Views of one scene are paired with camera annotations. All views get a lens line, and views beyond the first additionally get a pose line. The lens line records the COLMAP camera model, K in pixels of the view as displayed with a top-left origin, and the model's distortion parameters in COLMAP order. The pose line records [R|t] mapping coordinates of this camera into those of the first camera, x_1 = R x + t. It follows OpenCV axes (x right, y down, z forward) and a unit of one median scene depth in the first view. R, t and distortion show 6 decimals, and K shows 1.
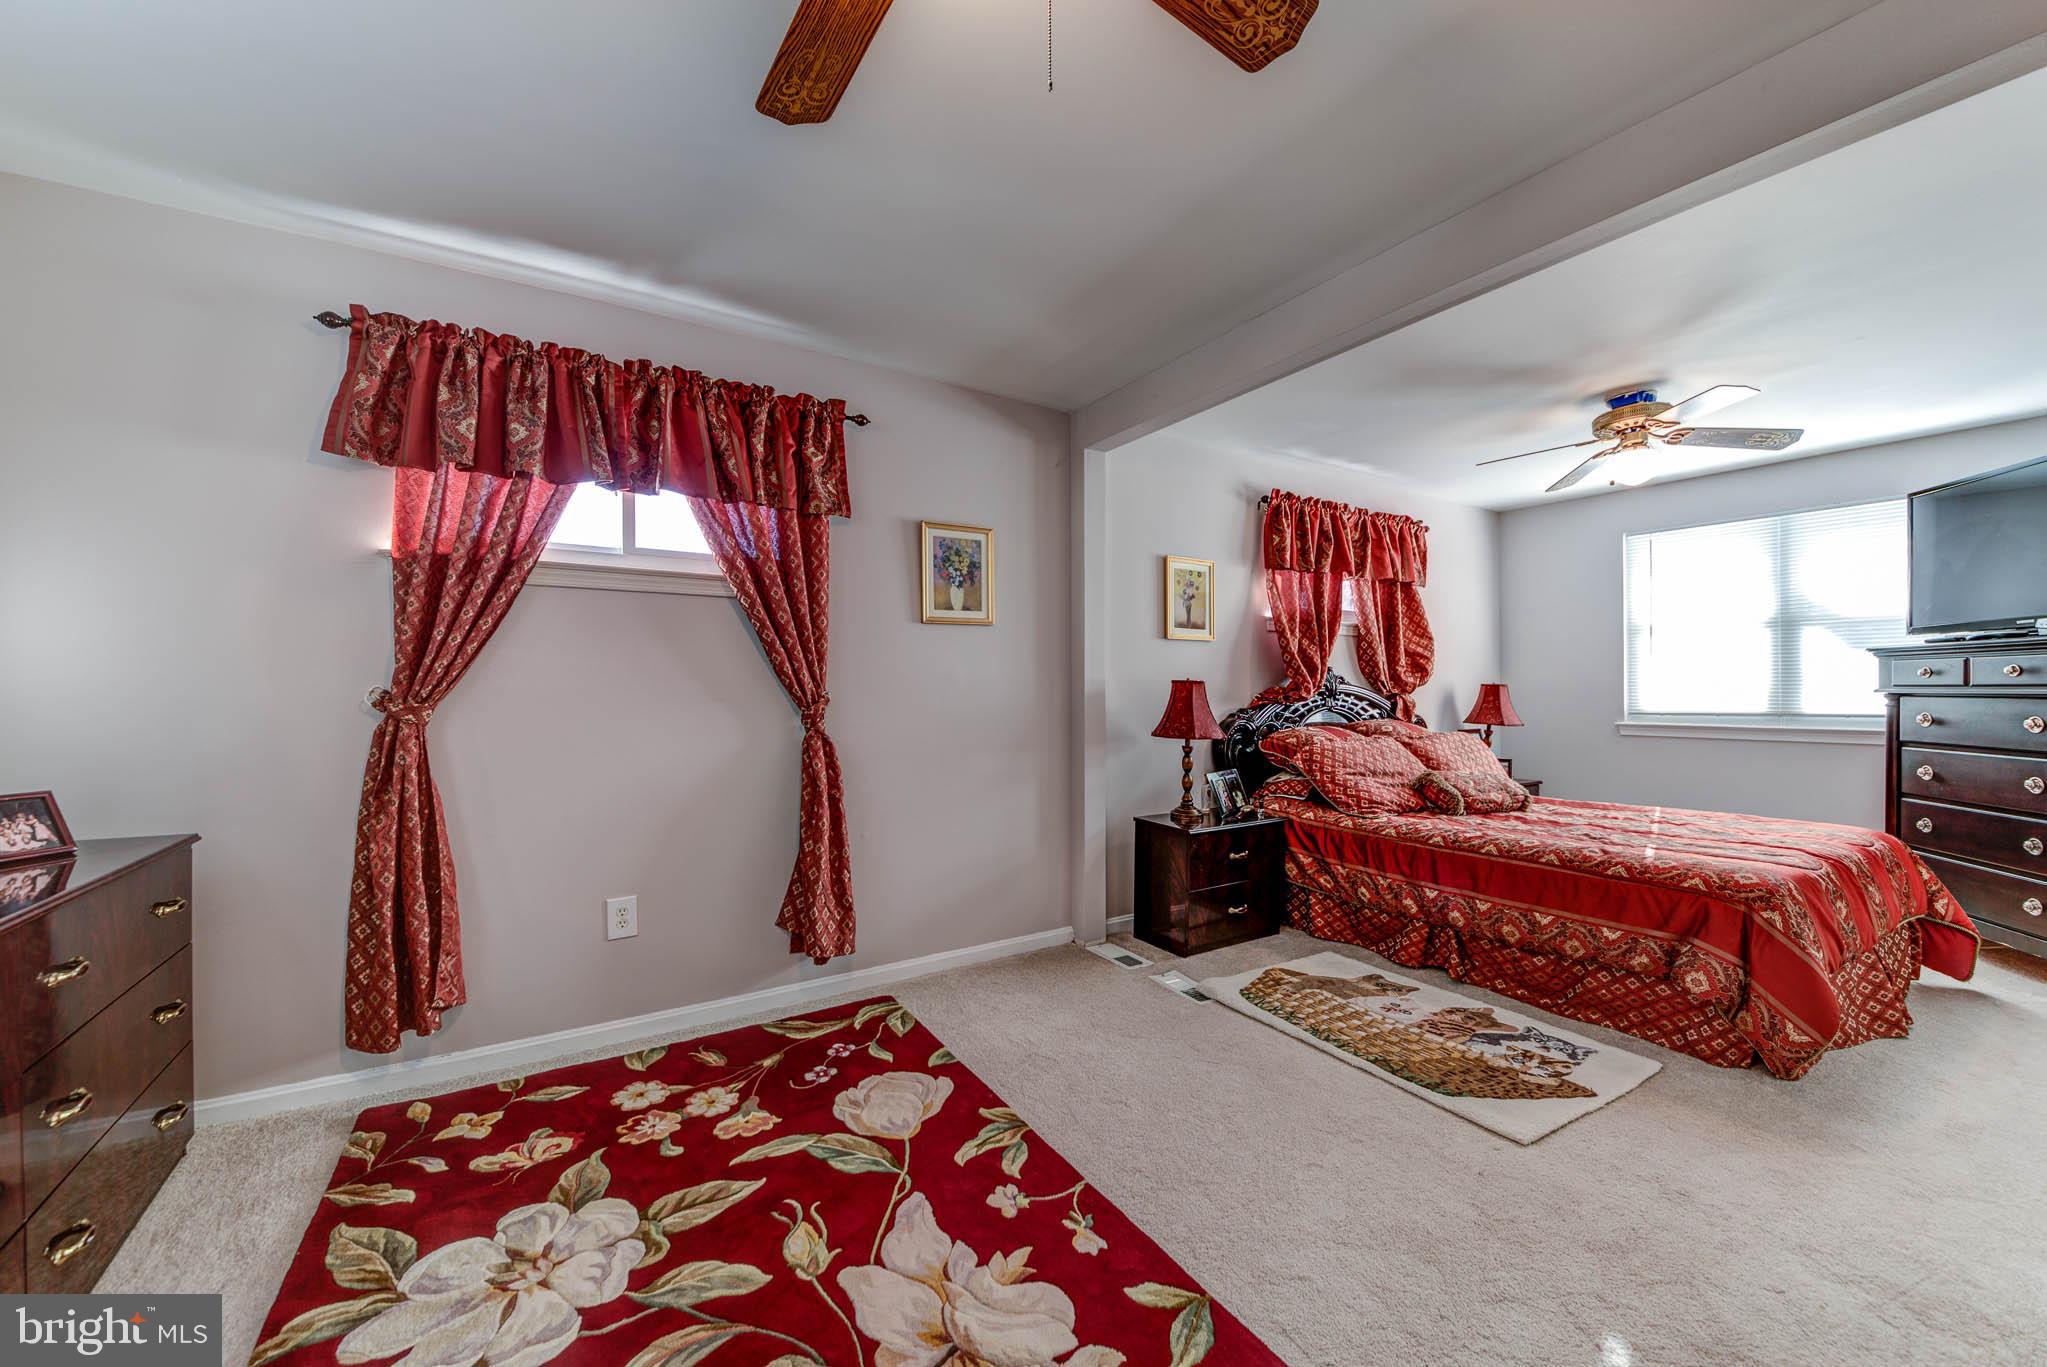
lens RADIAL K [[791.3, 0, 1020.9], [0, 791.3, 694.8], [0, 0, 1]] dist [-0.012843, -0.001127]
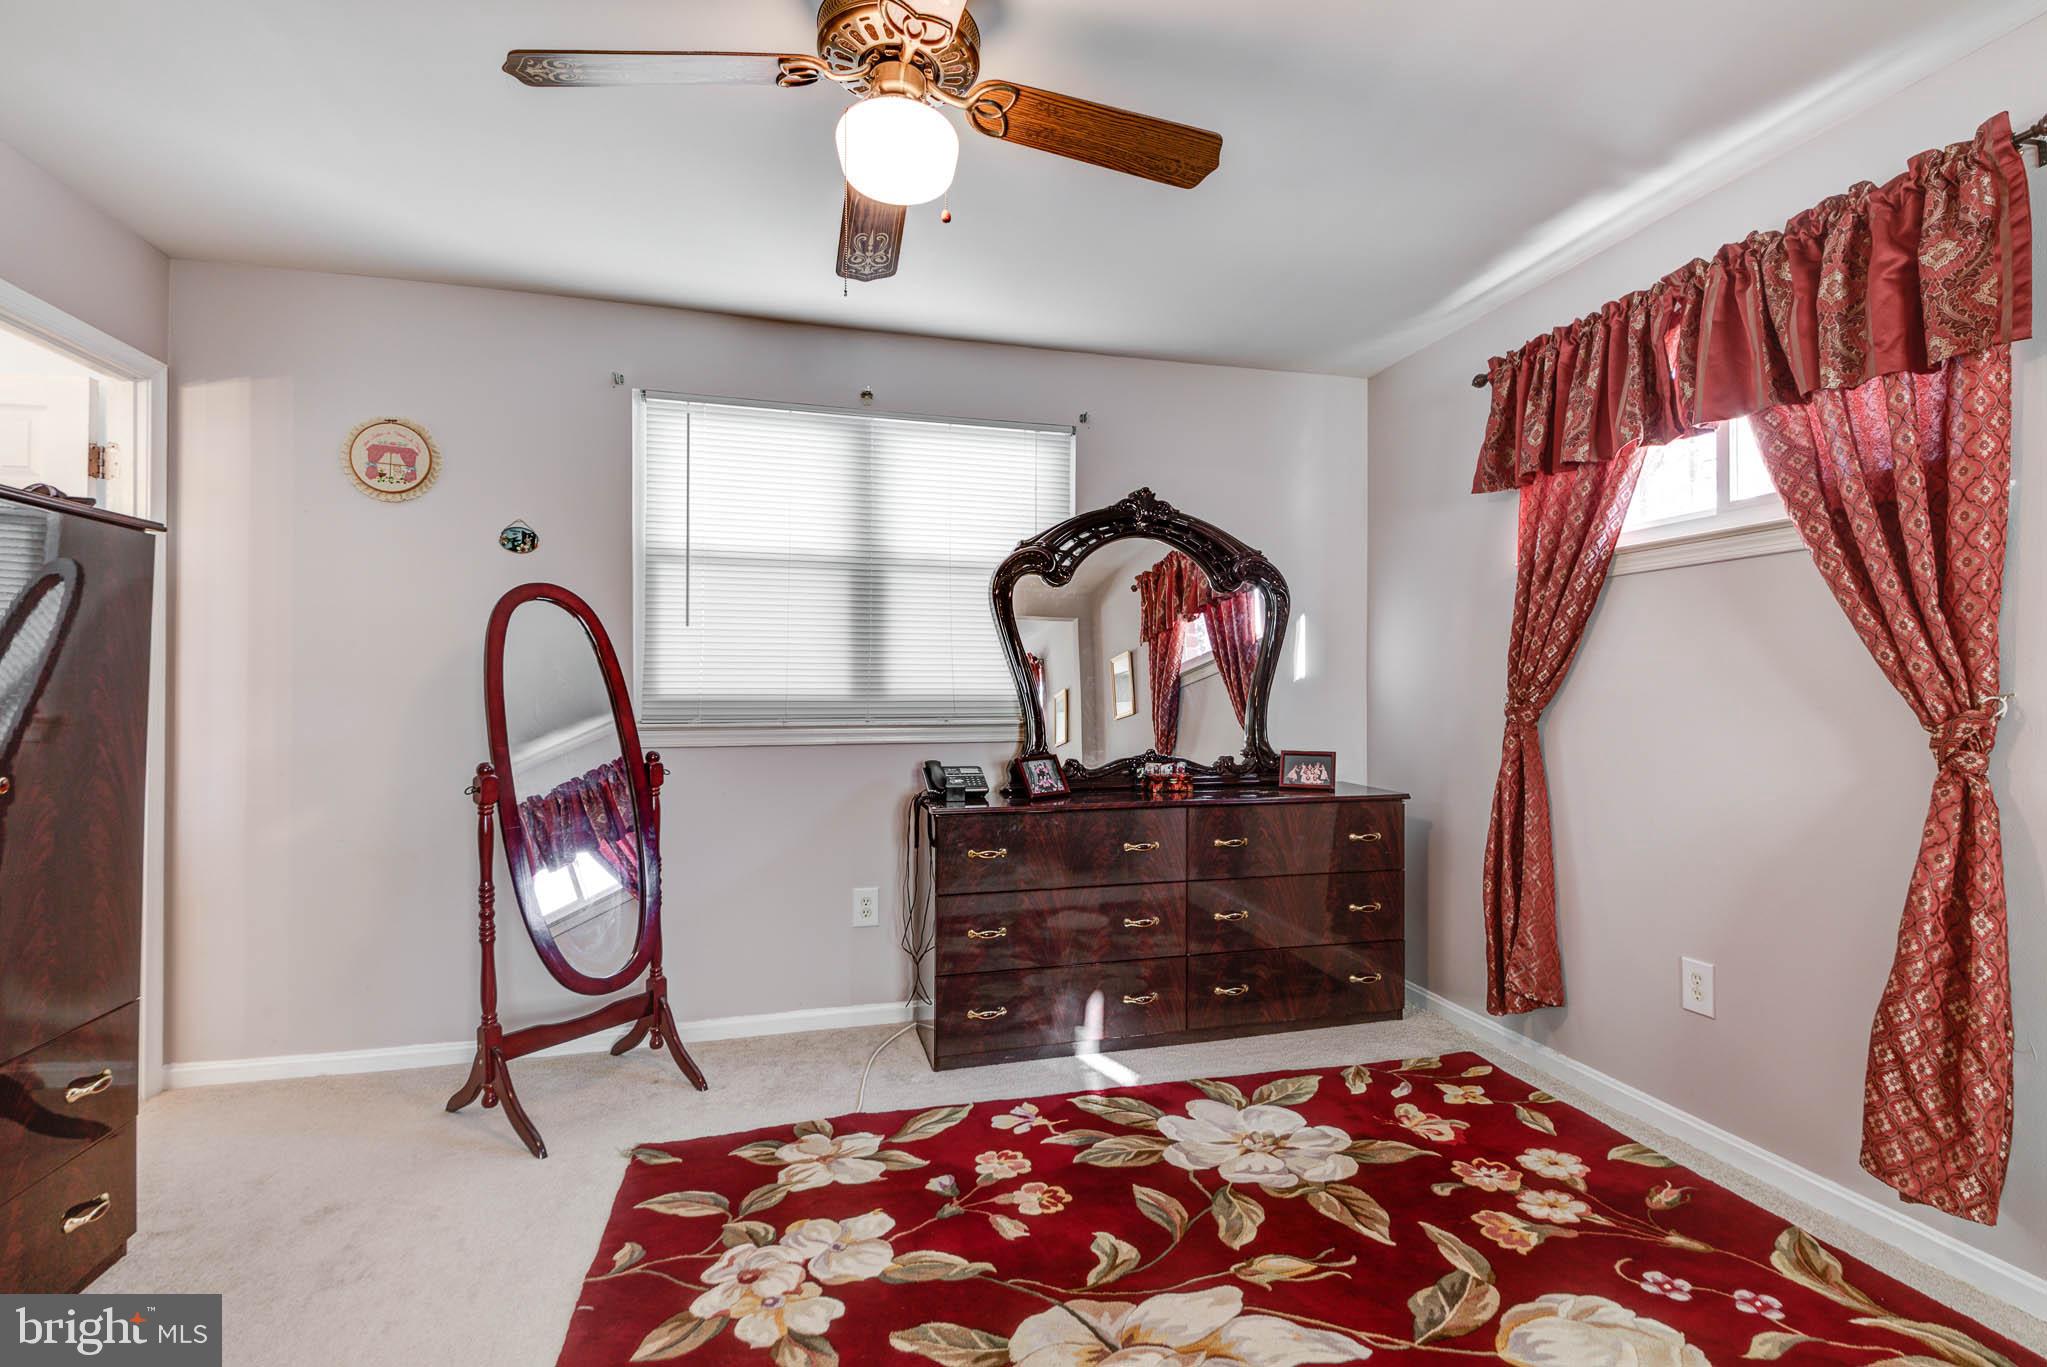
lens RADIAL K [[933.6, 0, 1034.1], [0, 933.6, 682.5], [0, 0, 1]] dist [0.014125, -0.001076]
pose [[-0.290277, -0.004651, -0.956931, 0.432243], [-0.002788, 0.999988, -0.004014, -0.007684], [0.956939, 0.001503, -0.290286, 0.487573]]
